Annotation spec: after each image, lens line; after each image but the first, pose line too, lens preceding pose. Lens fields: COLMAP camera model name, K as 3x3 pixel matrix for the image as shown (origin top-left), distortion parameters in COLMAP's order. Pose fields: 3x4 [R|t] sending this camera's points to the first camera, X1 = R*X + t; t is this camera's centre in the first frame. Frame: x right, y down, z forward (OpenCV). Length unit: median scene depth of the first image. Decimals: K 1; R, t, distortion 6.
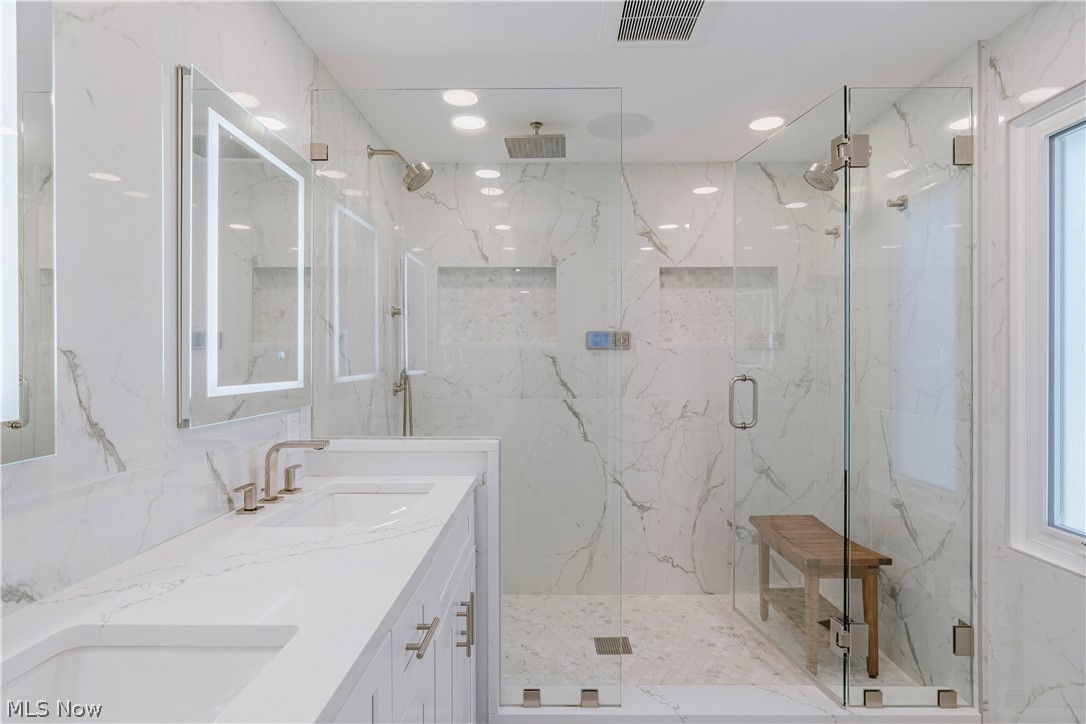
lens RADIAL K [[555.9, 0, 545.2], [0, 555.9, 361.8], [0, 0, 1]] dist [0.006373, 0.001117]
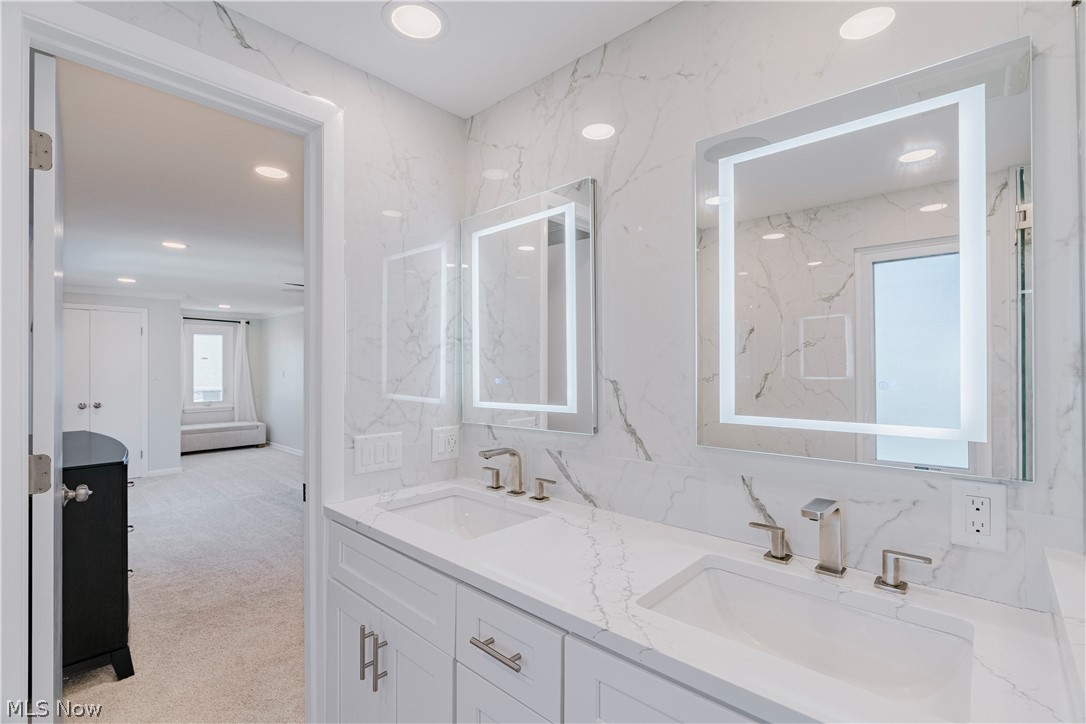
lens RADIAL K [[502.3, 0, 543.9], [0, 502.3, 365.6], [0, 0, 1]] dist [0.002824, 0.002343]
pose [[-0.661161, 0.002113, -0.750241, 0.461058], [0.003202, 0.999995, -0.000006, -0.063014], [0.750238, -0.002406, -0.661164, 1.733458]]
